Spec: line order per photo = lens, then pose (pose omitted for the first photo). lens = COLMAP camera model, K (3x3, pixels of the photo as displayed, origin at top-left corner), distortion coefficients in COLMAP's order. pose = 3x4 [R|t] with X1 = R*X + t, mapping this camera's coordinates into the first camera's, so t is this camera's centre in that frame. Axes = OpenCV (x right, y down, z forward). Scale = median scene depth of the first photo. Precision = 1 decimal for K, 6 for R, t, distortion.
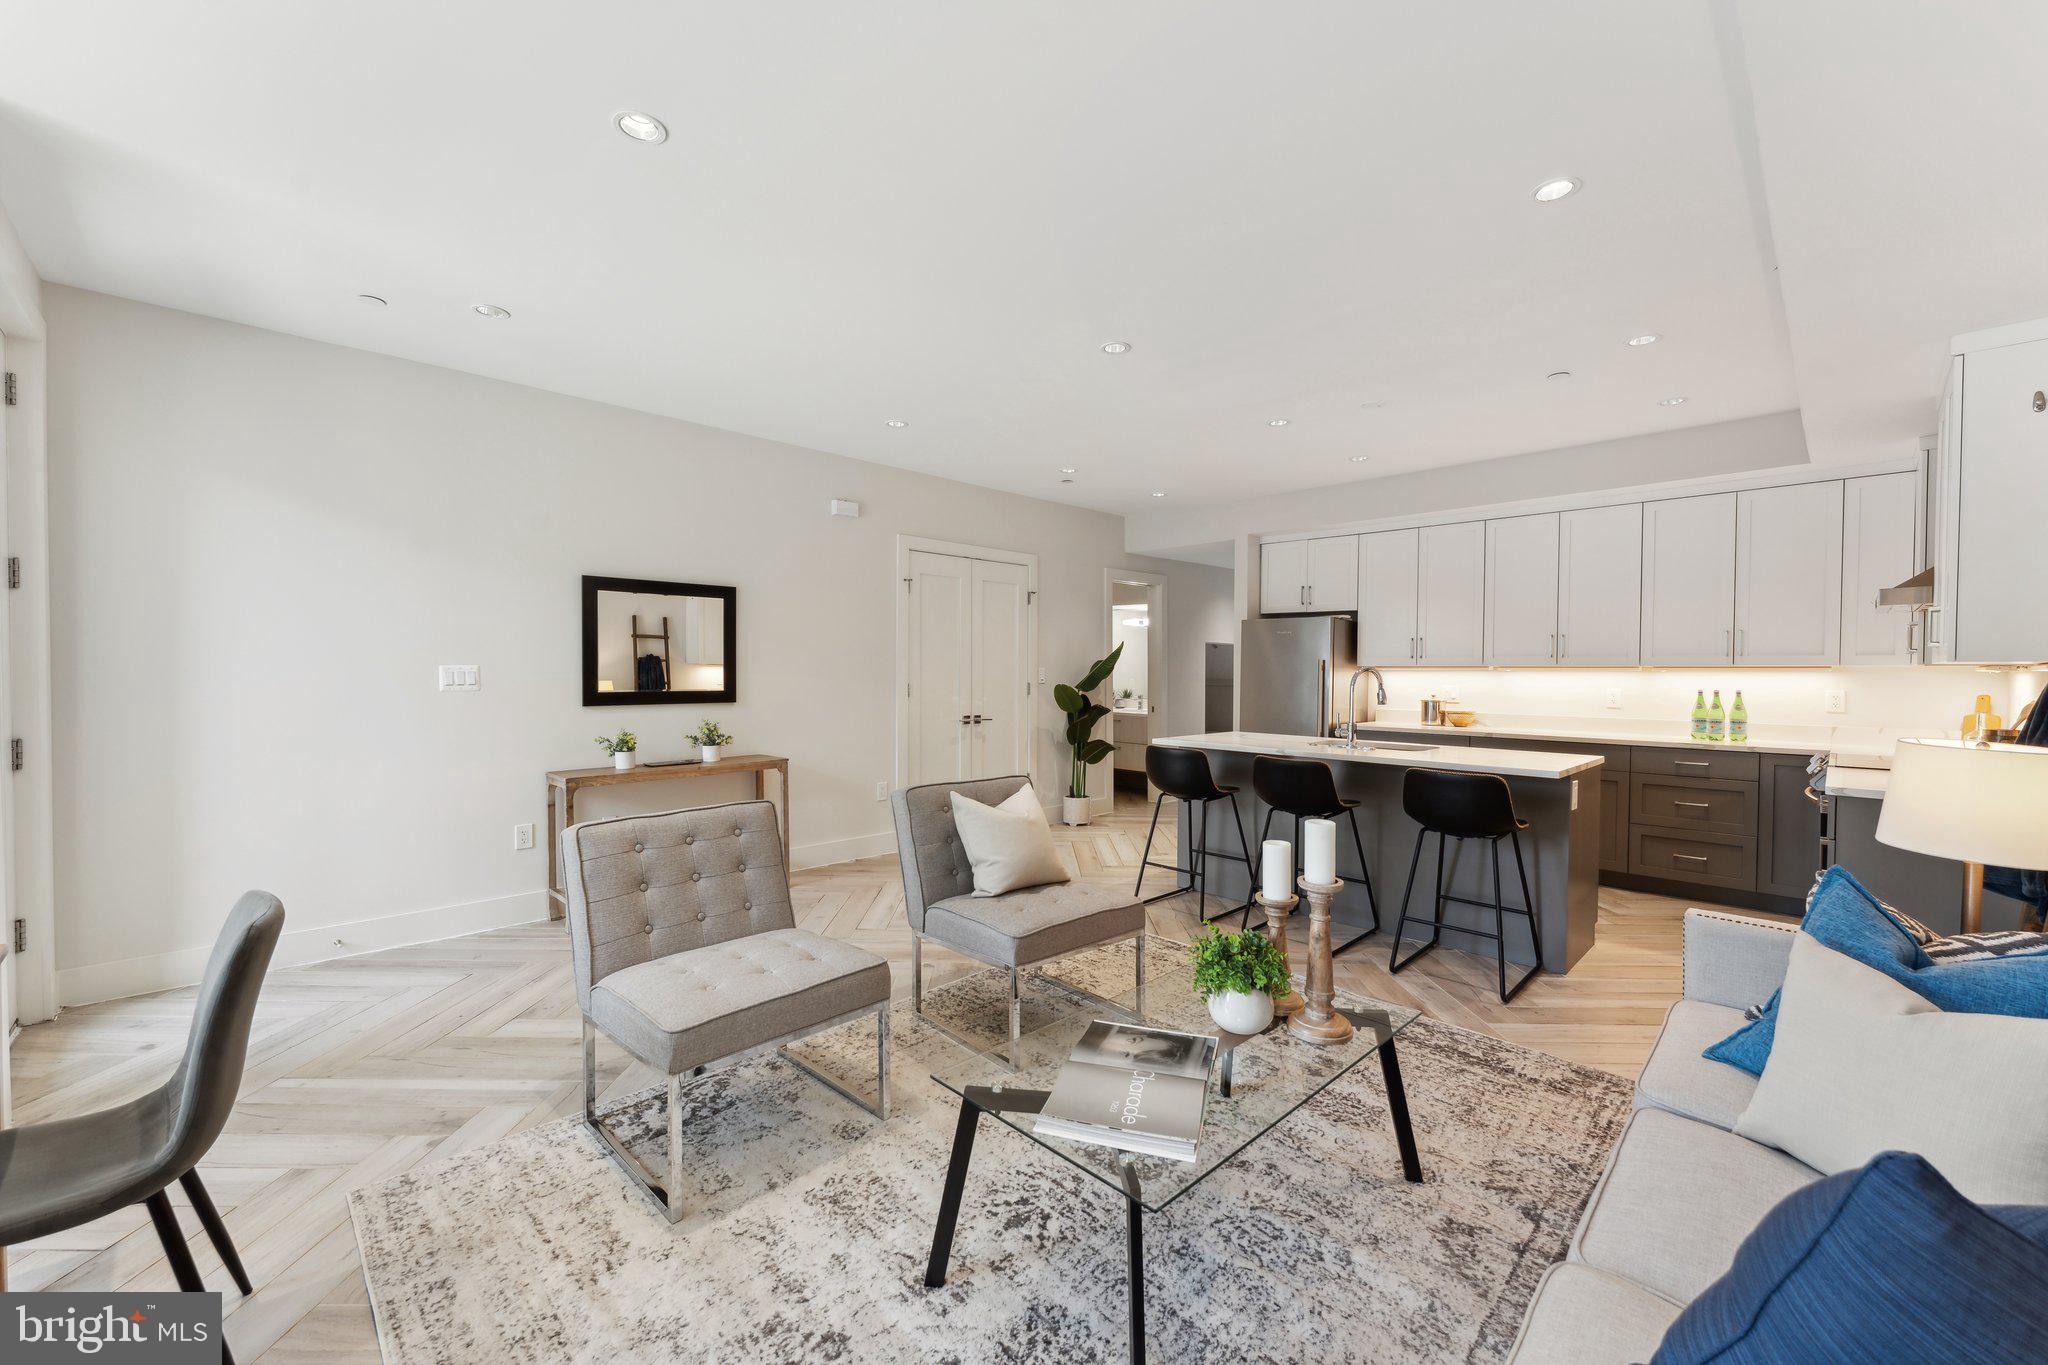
lens RADIAL K [[819.4, 0, 1029.1], [0, 819.4, 688.0], [0, 0, 1]] dist [0.000425, -0.000076]
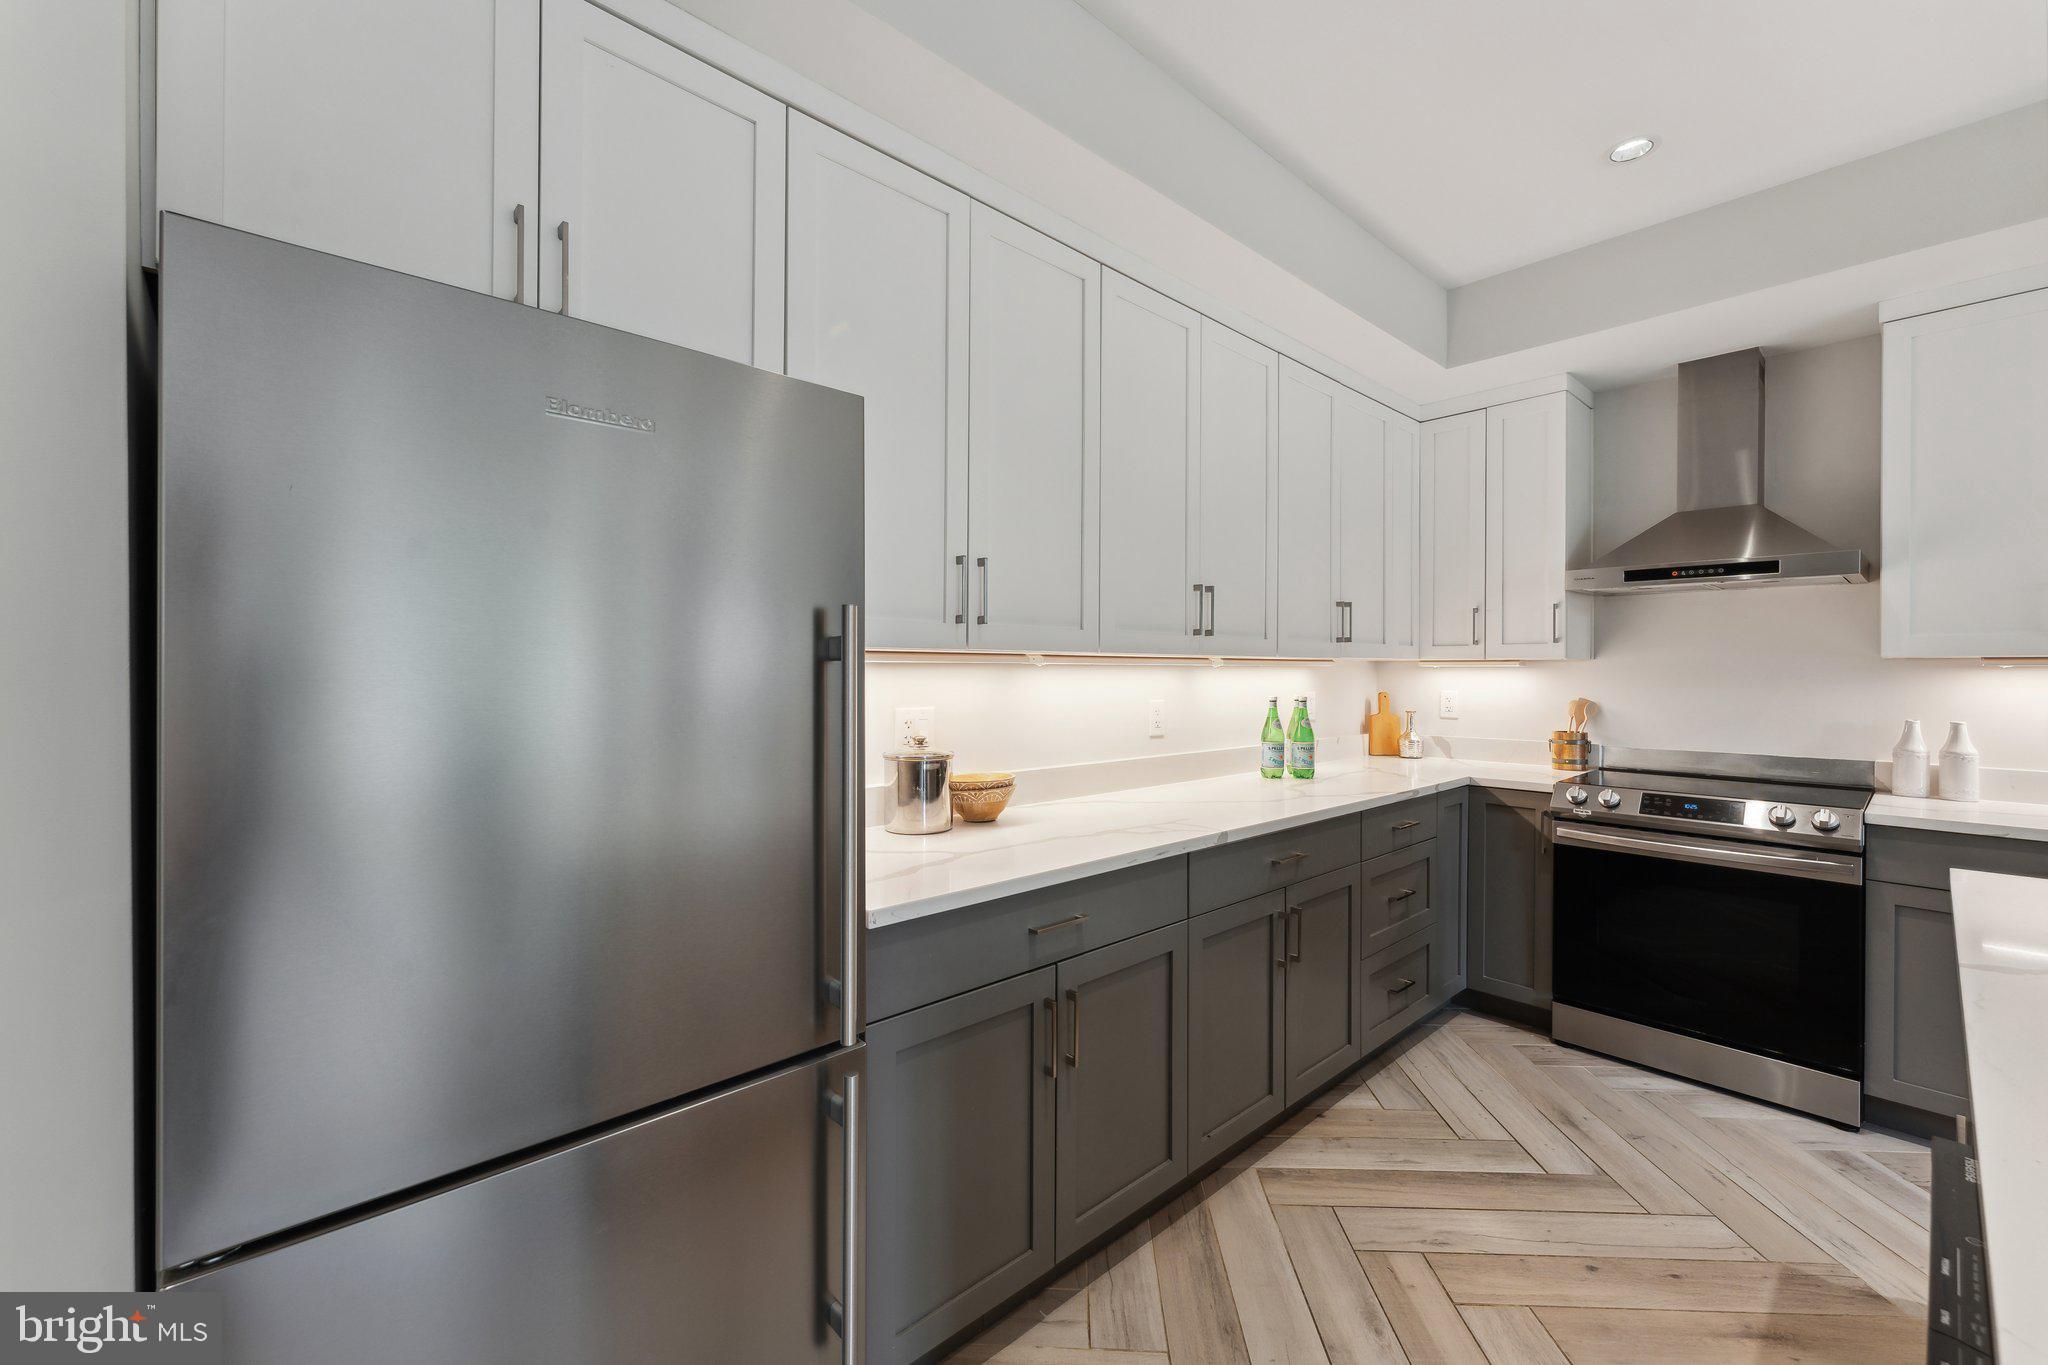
lens RADIAL K [[819.4, 0, 1023.3], [0, 819.4, 673.3], [0, 0, 1]] dist [0.000425, -0.000076]
pose [[0.048875, -0.009639, 0.998758, 0.206741], [0.020592, 0.999751, 0.008641, -0.024469], [-0.998593, 0.020144, 0.049062, 1.168844]]
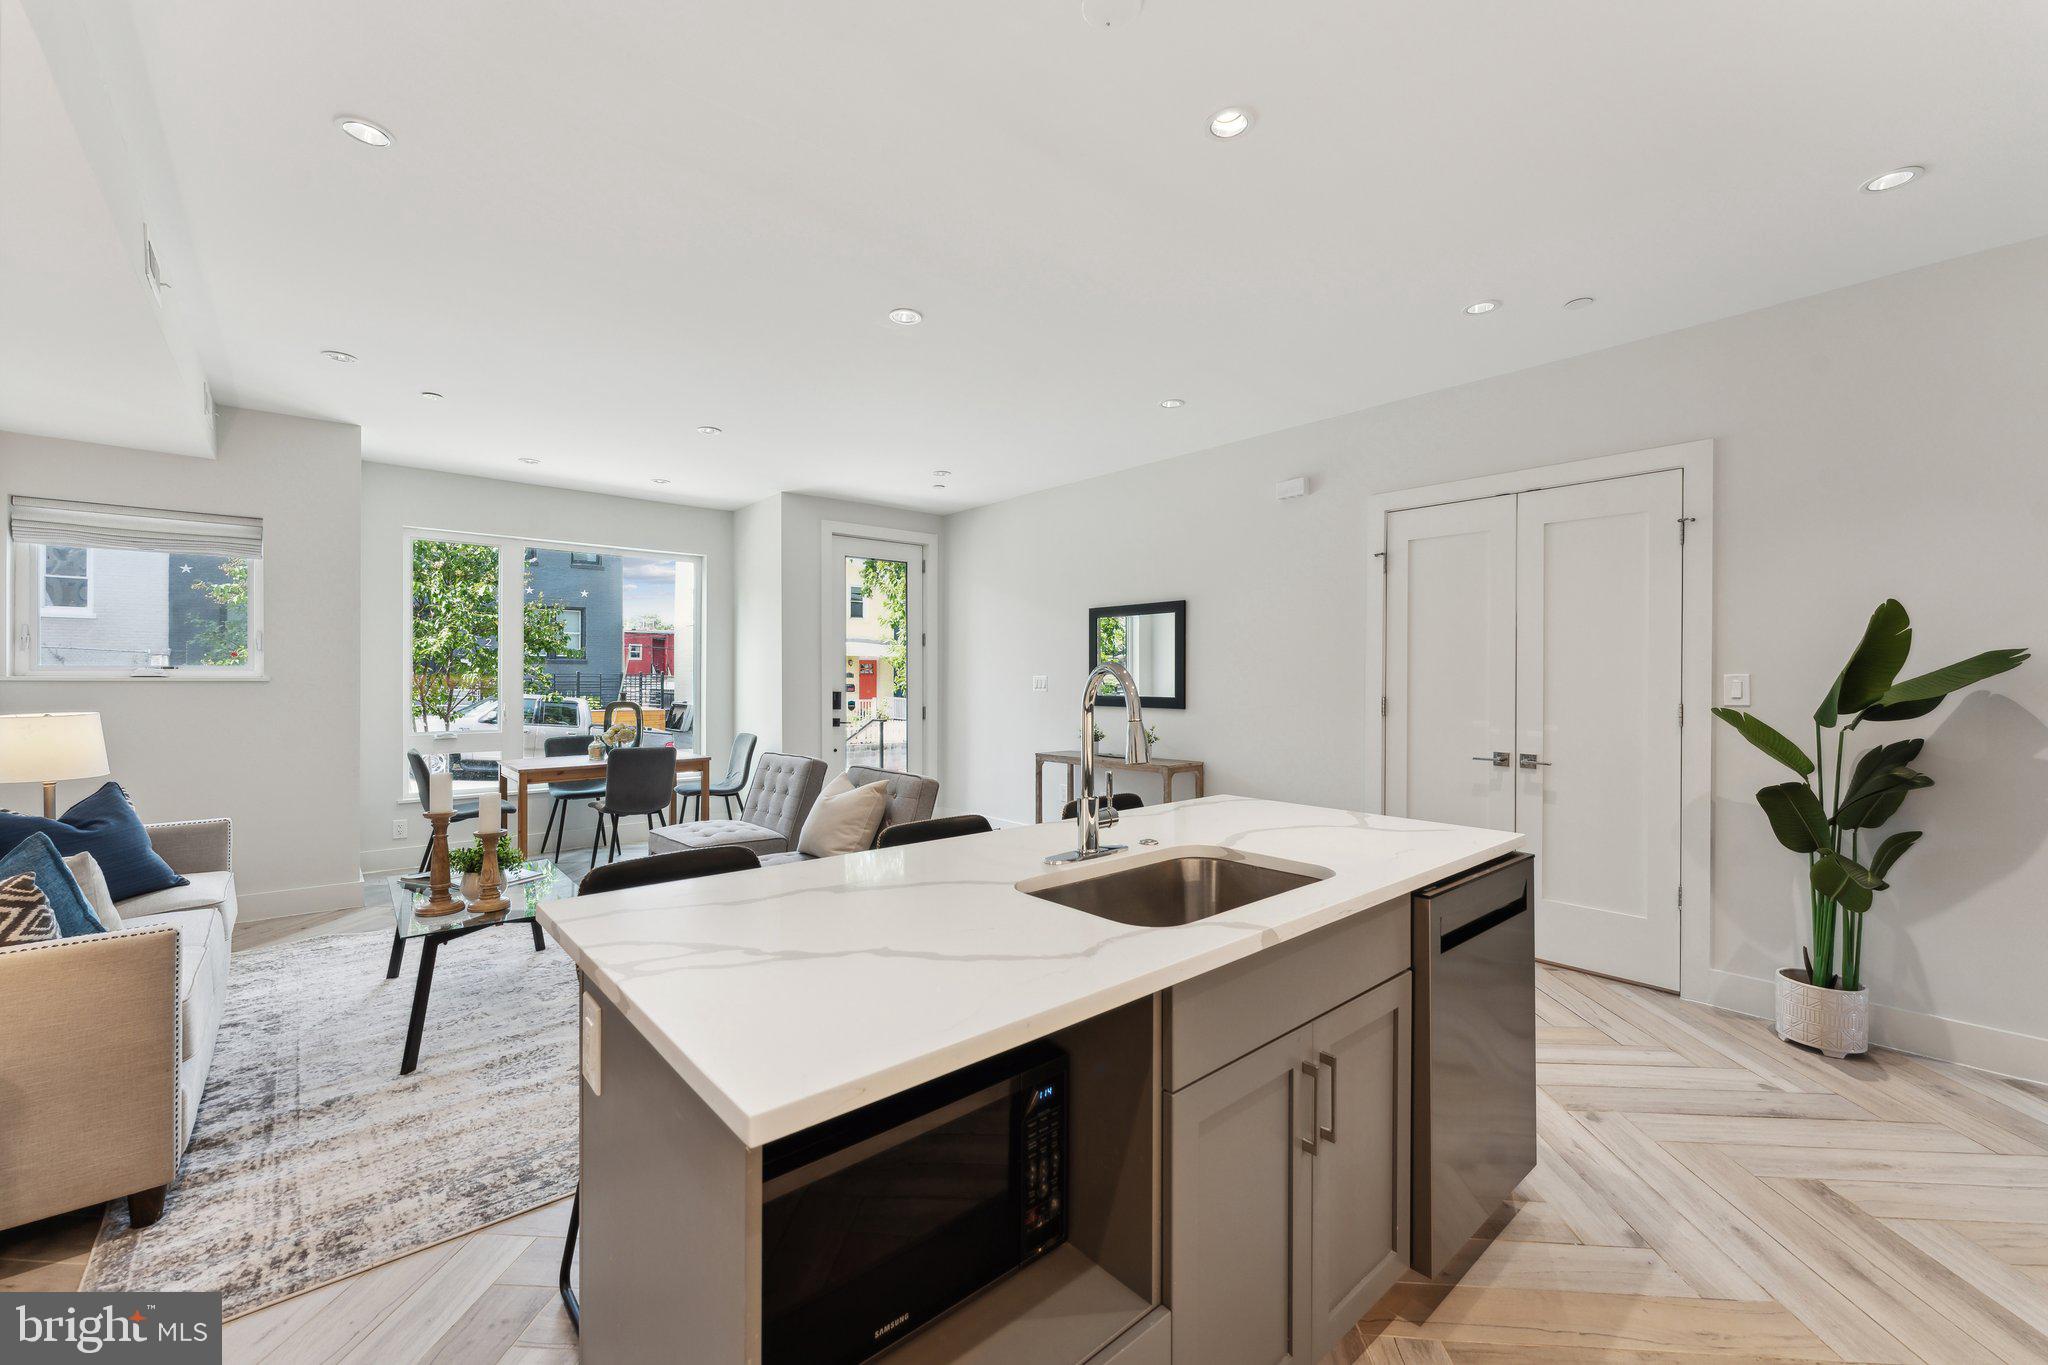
lens RADIAL K [[819.4, 0, 1016.4], [0, 819.4, 682.7], [0, 0, 1]] dist [0.000425, -0.000076]
pose [[-0.073069, 0.001978, -0.997325, 0.711467], [-0.023553, 0.999716, 0.003708, -0.015281], [0.997049, 0.023761, -0.073002, 0.860923]]
